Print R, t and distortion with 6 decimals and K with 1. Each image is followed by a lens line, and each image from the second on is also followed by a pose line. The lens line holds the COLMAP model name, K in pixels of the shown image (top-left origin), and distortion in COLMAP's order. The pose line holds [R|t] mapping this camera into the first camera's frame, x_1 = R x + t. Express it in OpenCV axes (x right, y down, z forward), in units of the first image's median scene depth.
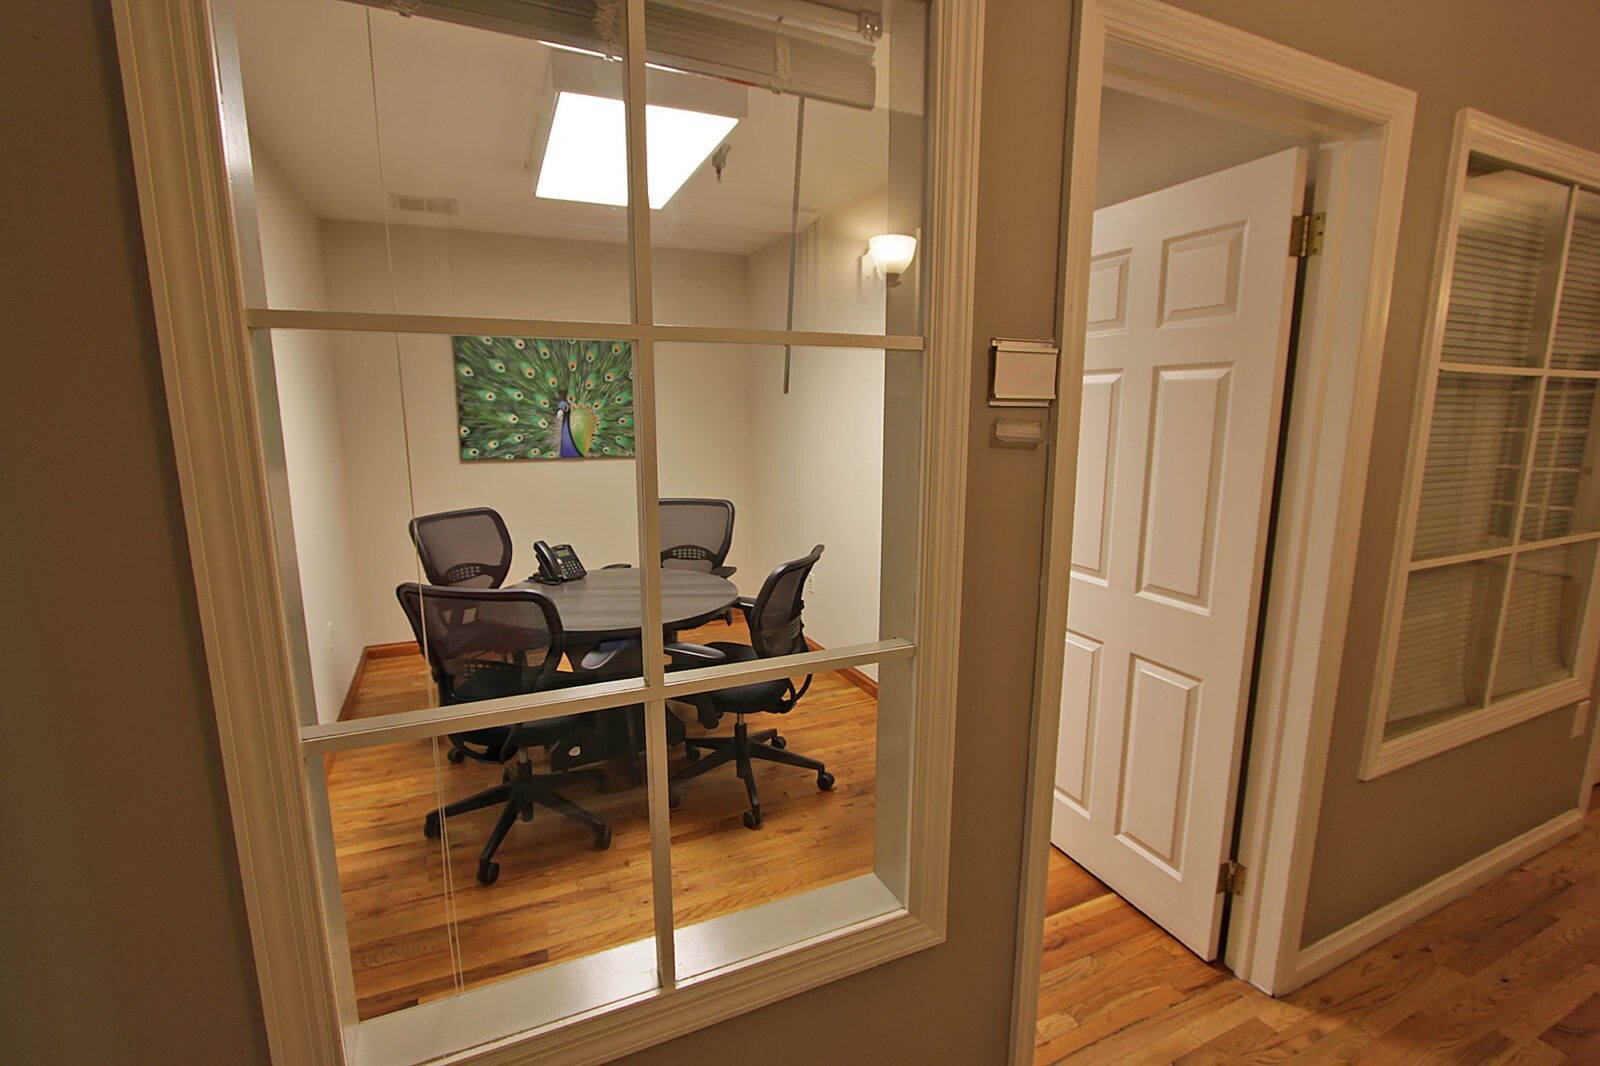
lens RADIAL K [[730.4, 0, 795.5], [0, 730.4, 531.4], [0, 0, 1]] dist [-0.003764, -0.000147]
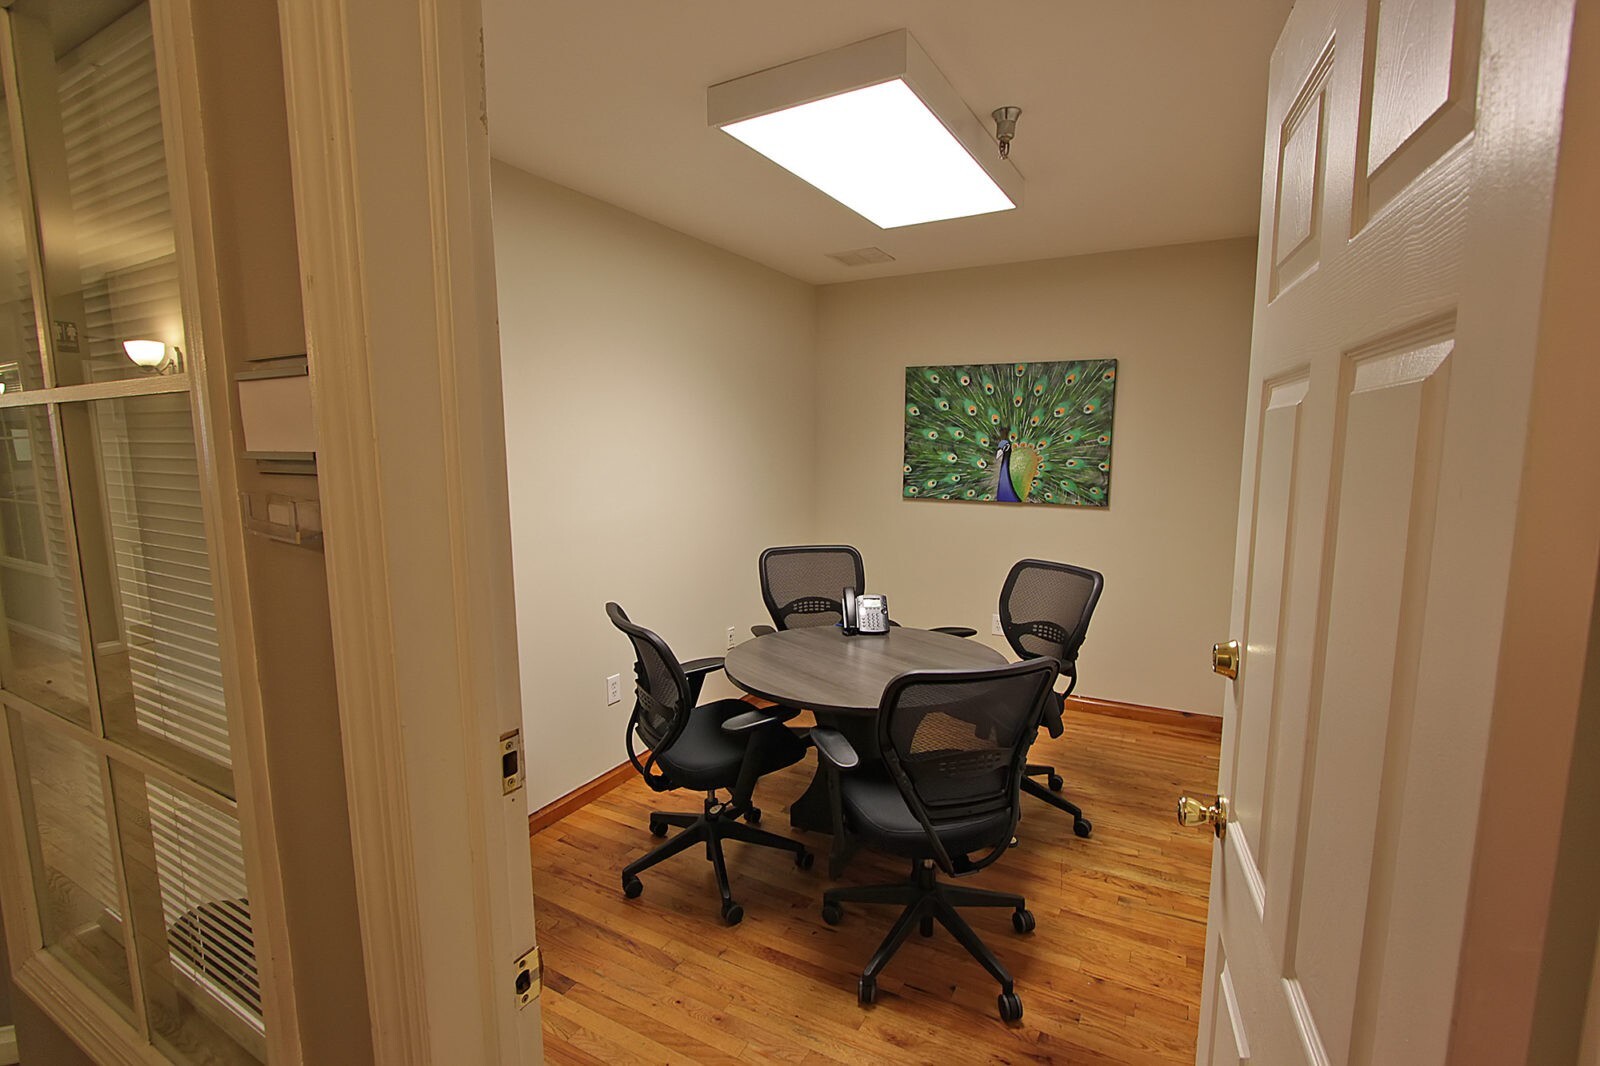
lens RADIAL K [[730.4, 0, 799.7], [0, 730.4, 537.8], [0, 0, 1]] dist [-0.003764, -0.000147]
pose [[0.607584, 0.106209, -0.787122, 0.260929], [-0.136721, 0.990212, 0.028076, -0.049123], [0.782400, 0.090557, 0.616158, 0.255870]]
